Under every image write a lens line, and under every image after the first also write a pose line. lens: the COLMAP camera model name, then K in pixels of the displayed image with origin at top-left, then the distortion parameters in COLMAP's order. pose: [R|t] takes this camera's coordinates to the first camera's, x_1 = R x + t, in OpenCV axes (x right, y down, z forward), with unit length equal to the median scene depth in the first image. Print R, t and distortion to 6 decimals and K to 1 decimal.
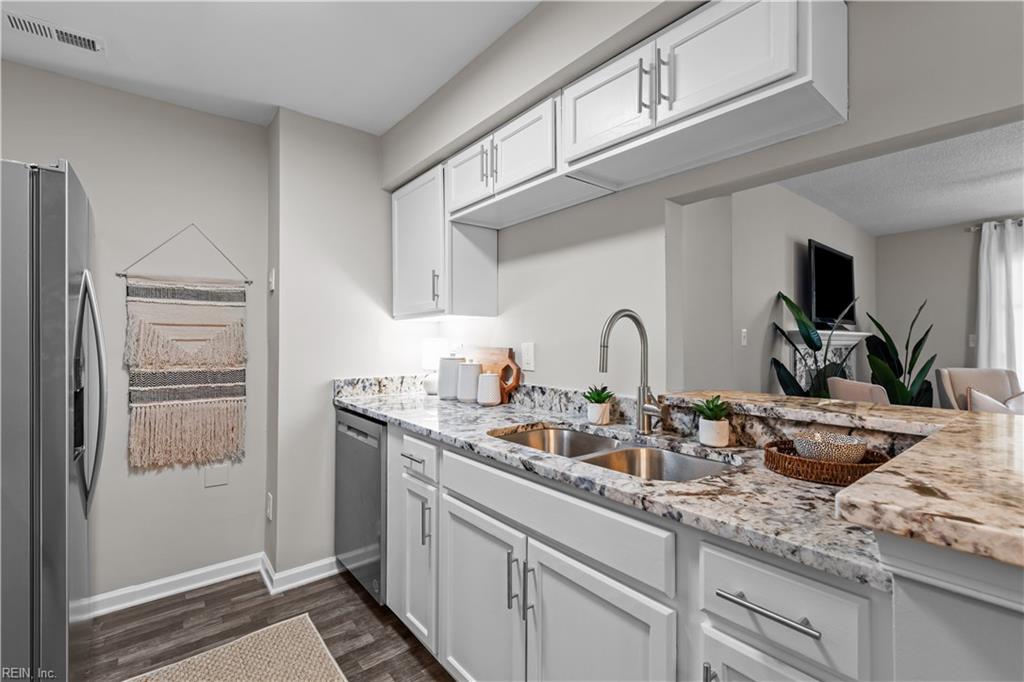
lens RADIAL K [[449.7, 0, 512.0], [0, 449.7, 341.0], [0, 0, 1]] dist [0.001798, -0.000165]
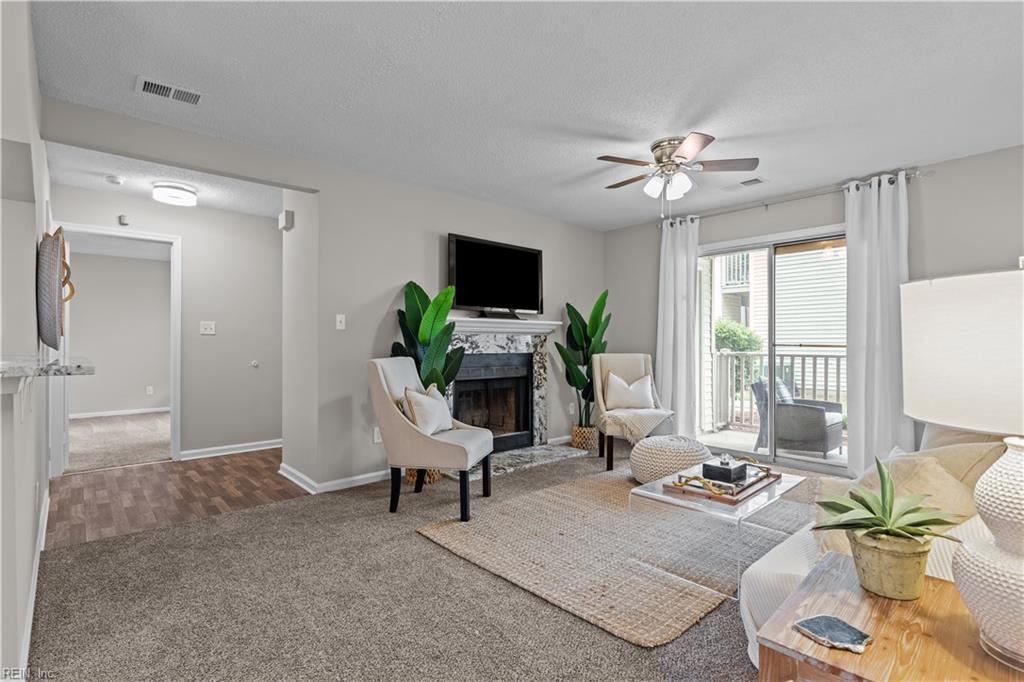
lens RADIAL K [[484.6, 0, 511.4], [0, 484.6, 342.6], [0, 0, 1]] dist [-0.000332, -0.000346]
pose [[0.998376, -0.000542, 0.056974, 1.242503], [0.000108, 0.999971, 0.007613, 0.047607], [-0.056977, -0.007595, 0.998347, -0.294384]]
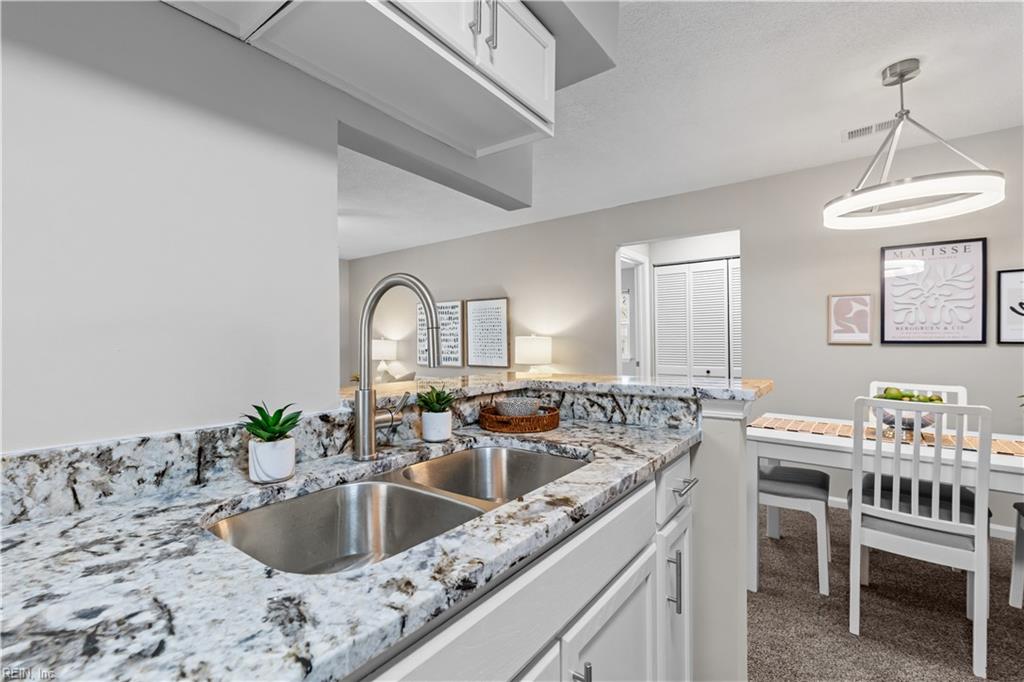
lens RADIAL K [[449.7, 0, 512.0], [0, 449.7, 341.0], [0, 0, 1]] dist [0.001798, -0.000165]
pose [[-0.244135, 0.002746, 0.969737, -0.295588], [0.002438, 0.999995, -0.002218, 0.020784], [-0.969738, 0.001823, -0.244141, 0.669867]]
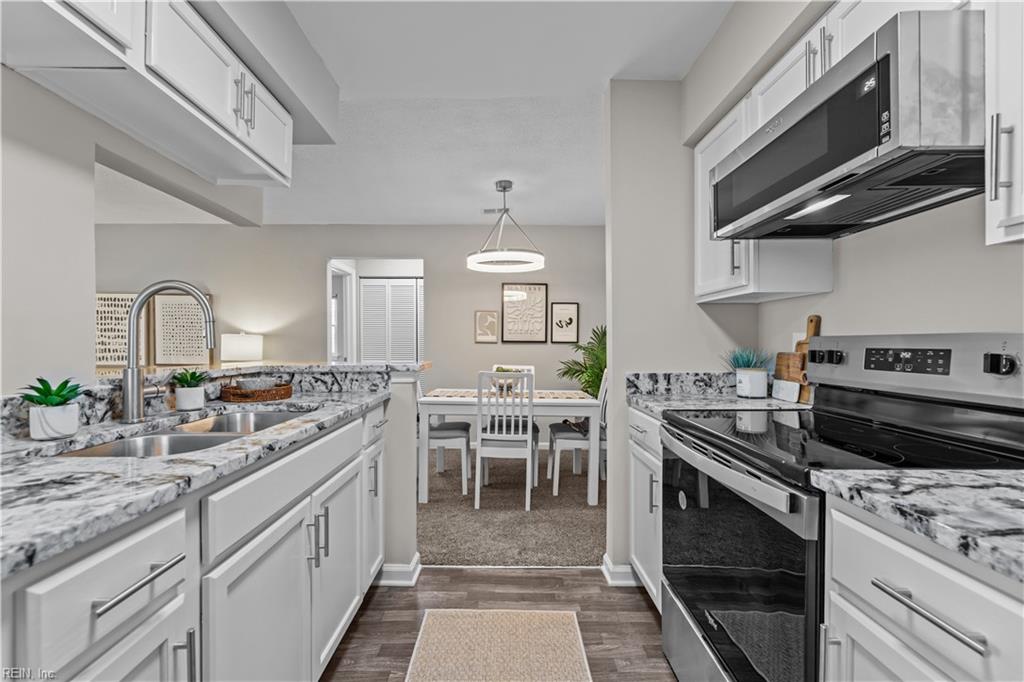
lens RADIAL K [[415.6, 0, 505.5], [0, 415.6, 342.9], [0, 0, 1]] dist [-0.000100, -0.000003]
pose [[-0.778991, -0.002271, 0.627031, -0.537457], [-0.004700, 0.999986, -0.002217, 0.035578], [-0.627017, -0.004674, -0.778992, 0.826960]]
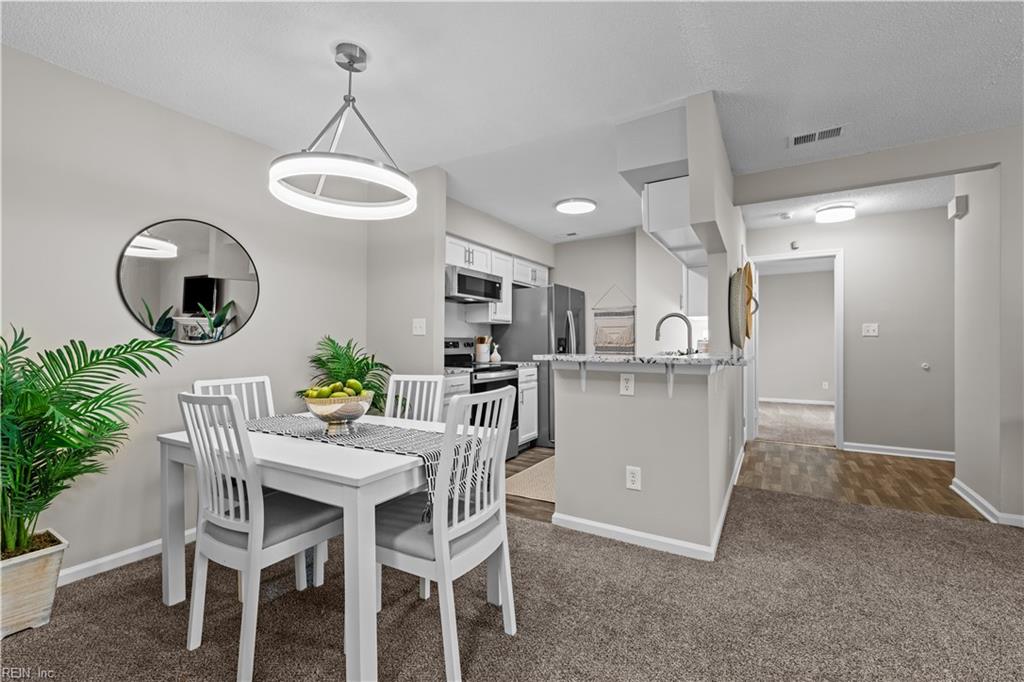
lens RADIAL K [[449.7, 0, 512.0], [0, 449.7, 341.0], [0, 0, 1]] dist [0.001798, -0.000165]
pose [[0.348389, -0.005945, -0.937331, 1.388489], [0.007160, 0.999968, -0.003681, 0.046590], [0.937323, -0.005429, 0.348421, -0.358332]]
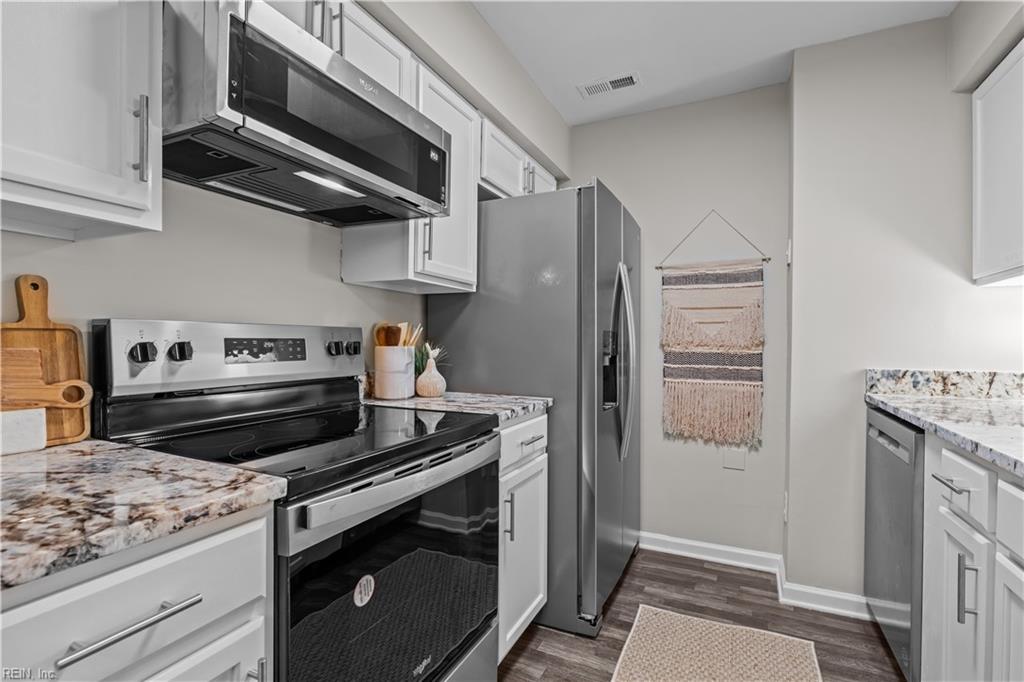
lens RADIAL K [[483.3, 0, 508.7], [0, 483.3, 347.7], [0, 0, 1]] dist [-0.000566, -0.000030]
pose [[0.430416, 0.014374, -0.902516, 0.098213], [-0.001858, 0.999885, 0.015038, 0.041515], [0.902629, -0.004796, 0.430393, 0.099122]]
